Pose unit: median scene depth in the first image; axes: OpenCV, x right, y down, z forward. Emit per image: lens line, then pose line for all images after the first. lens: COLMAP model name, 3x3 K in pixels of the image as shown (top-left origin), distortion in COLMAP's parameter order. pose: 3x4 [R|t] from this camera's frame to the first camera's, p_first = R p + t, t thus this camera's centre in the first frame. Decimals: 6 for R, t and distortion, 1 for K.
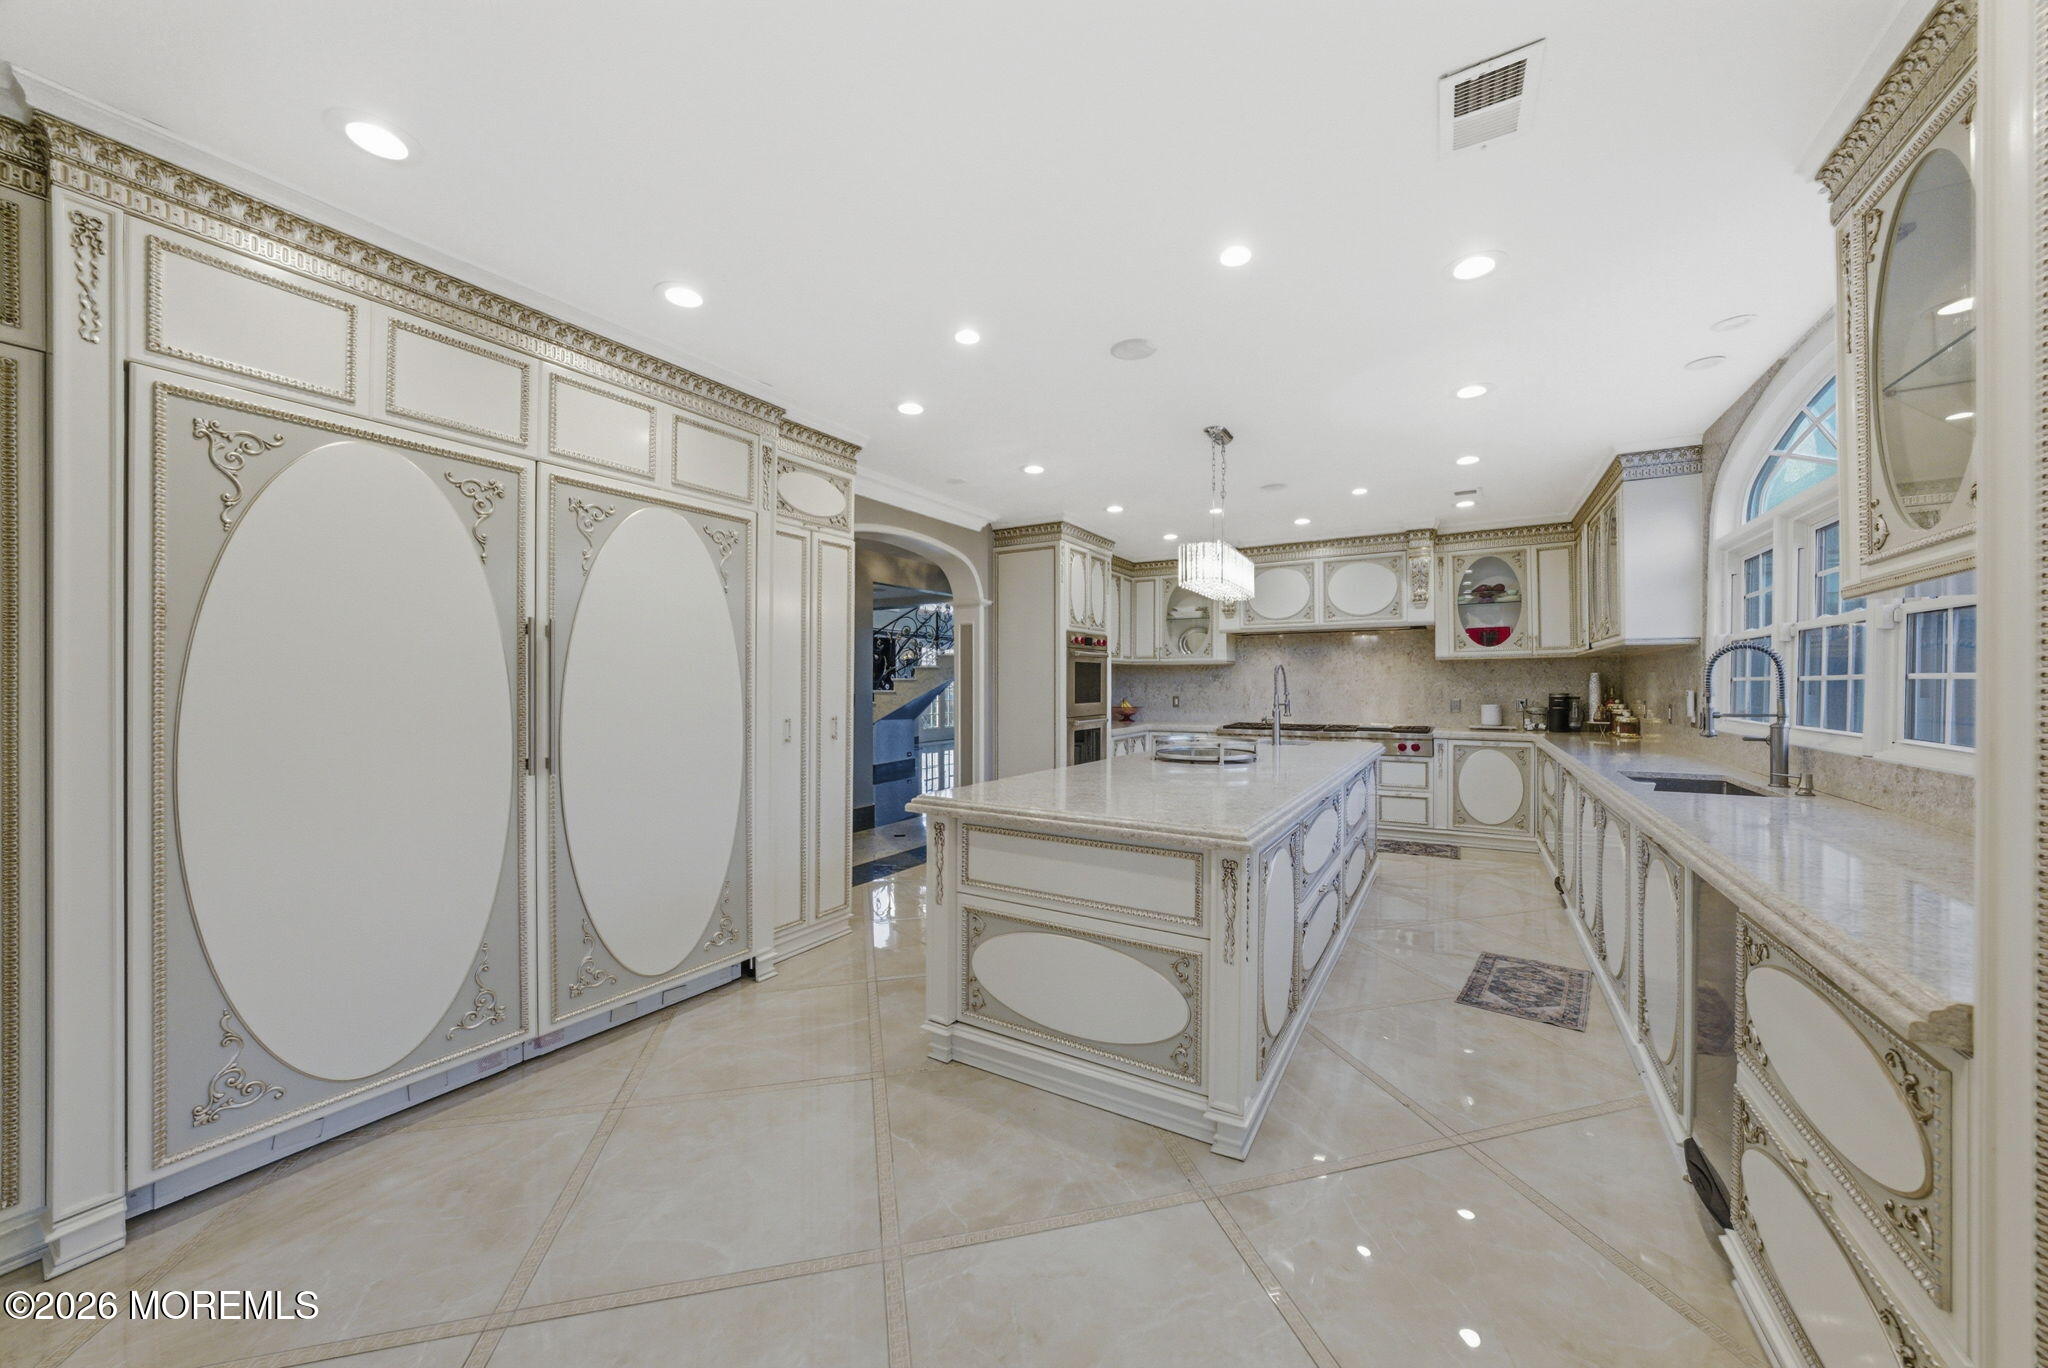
lens RADIAL K [[747.8, 0, 1018.2], [0, 747.8, 682.8], [0, 0, 1]] dist [-0.010934, 0.000055]
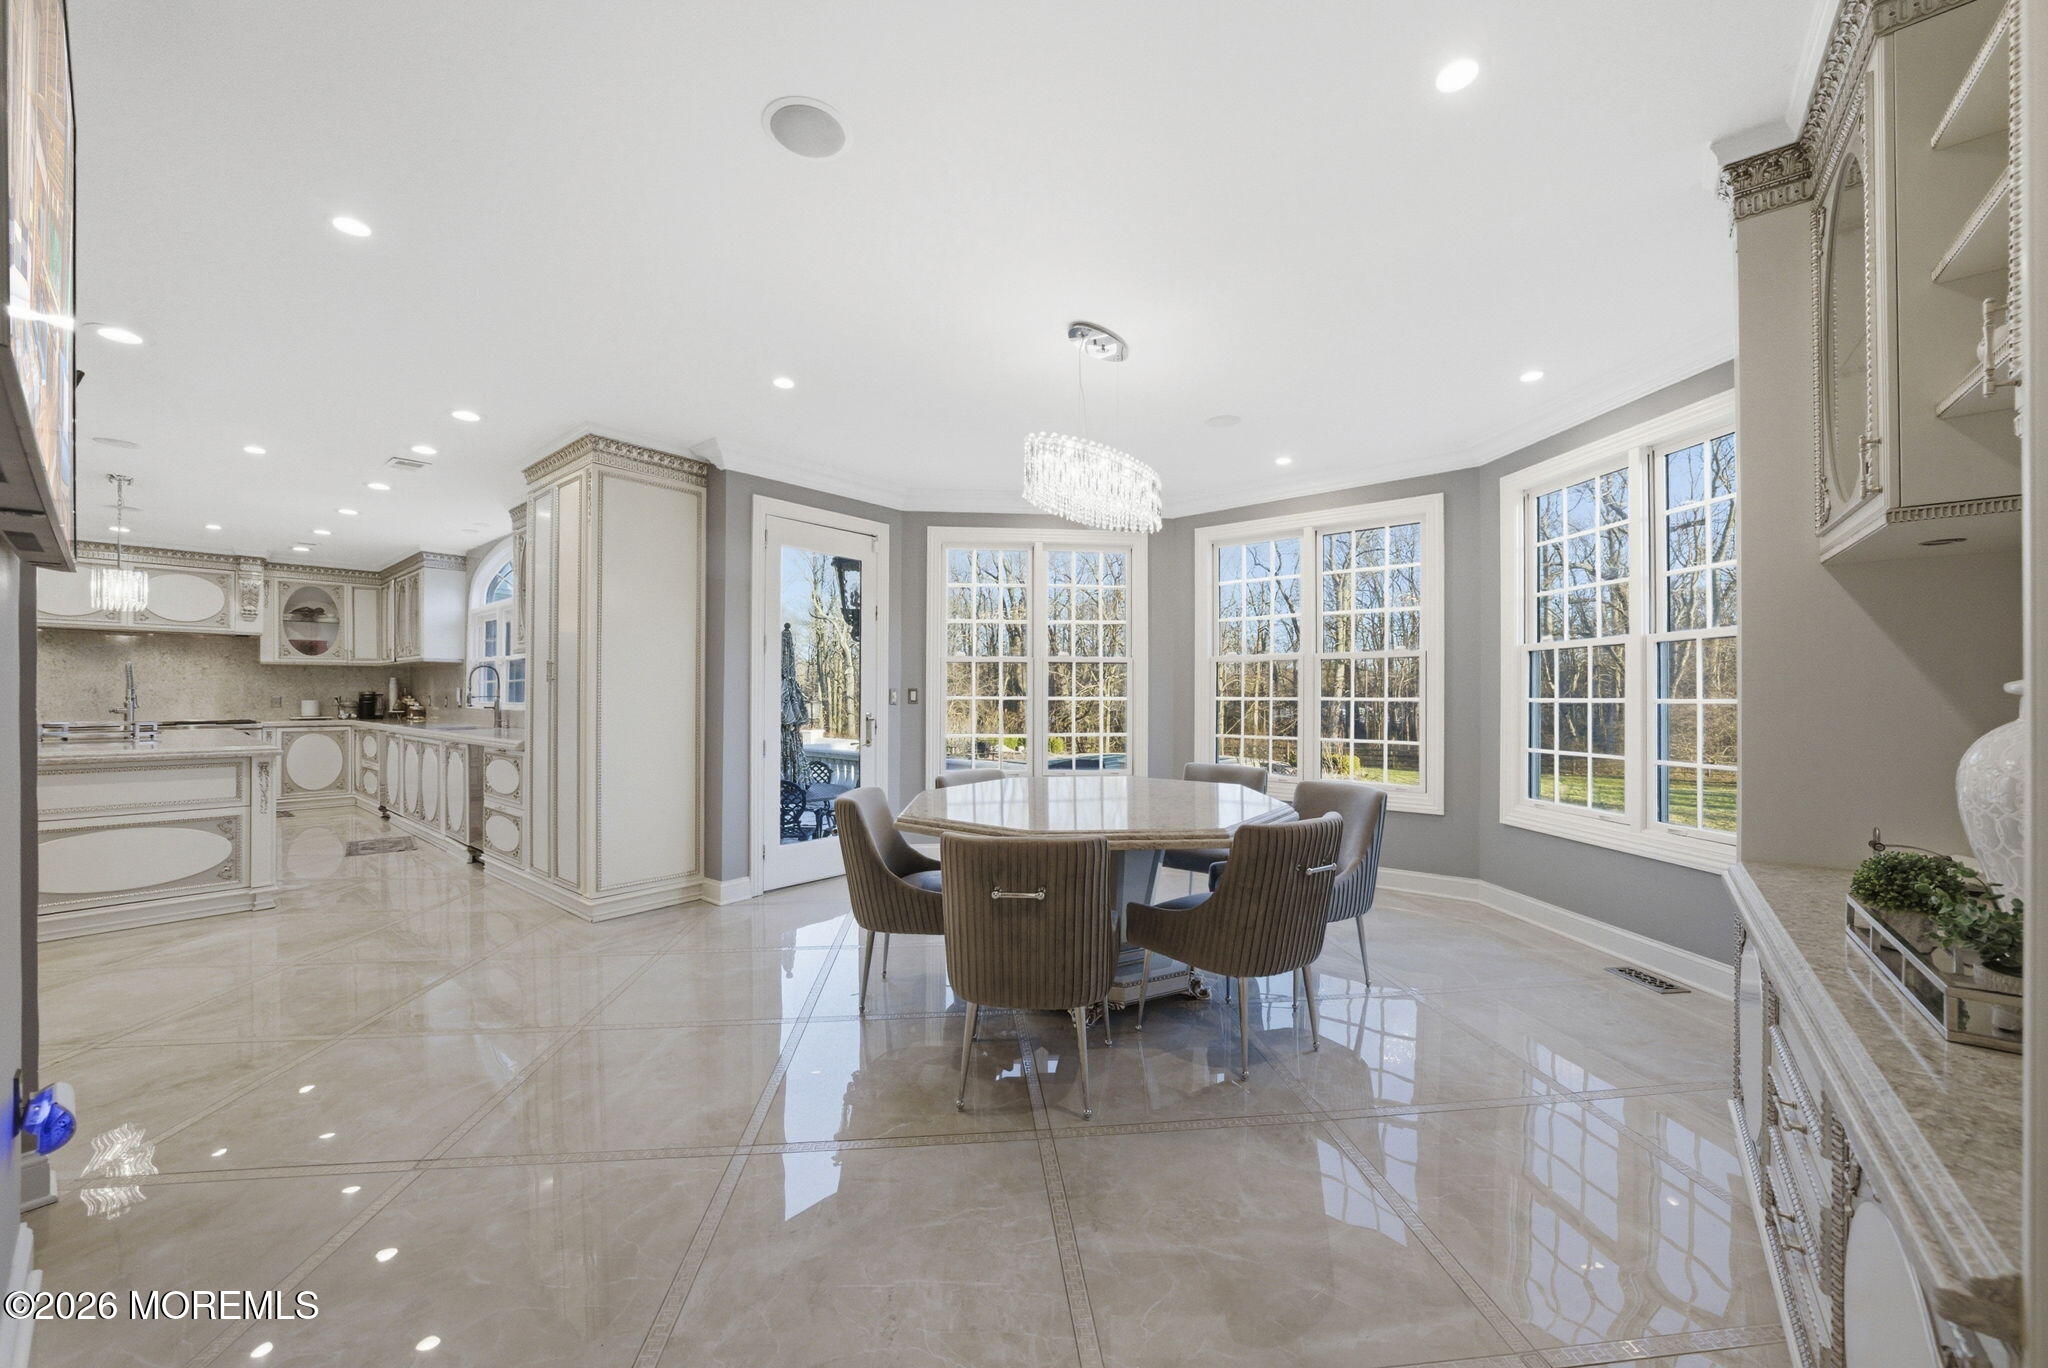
lens RADIAL K [[747.8, 0, 1013.9], [0, 747.8, 687.0], [0, 0, 1]] dist [-0.010934, 0.000055]
pose [[0.172359, 0.010714, 0.984976, -0.464440], [-0.004802, 0.999938, -0.010036, 0.014144], [-0.985023, -0.003000, 0.172400, -0.467337]]
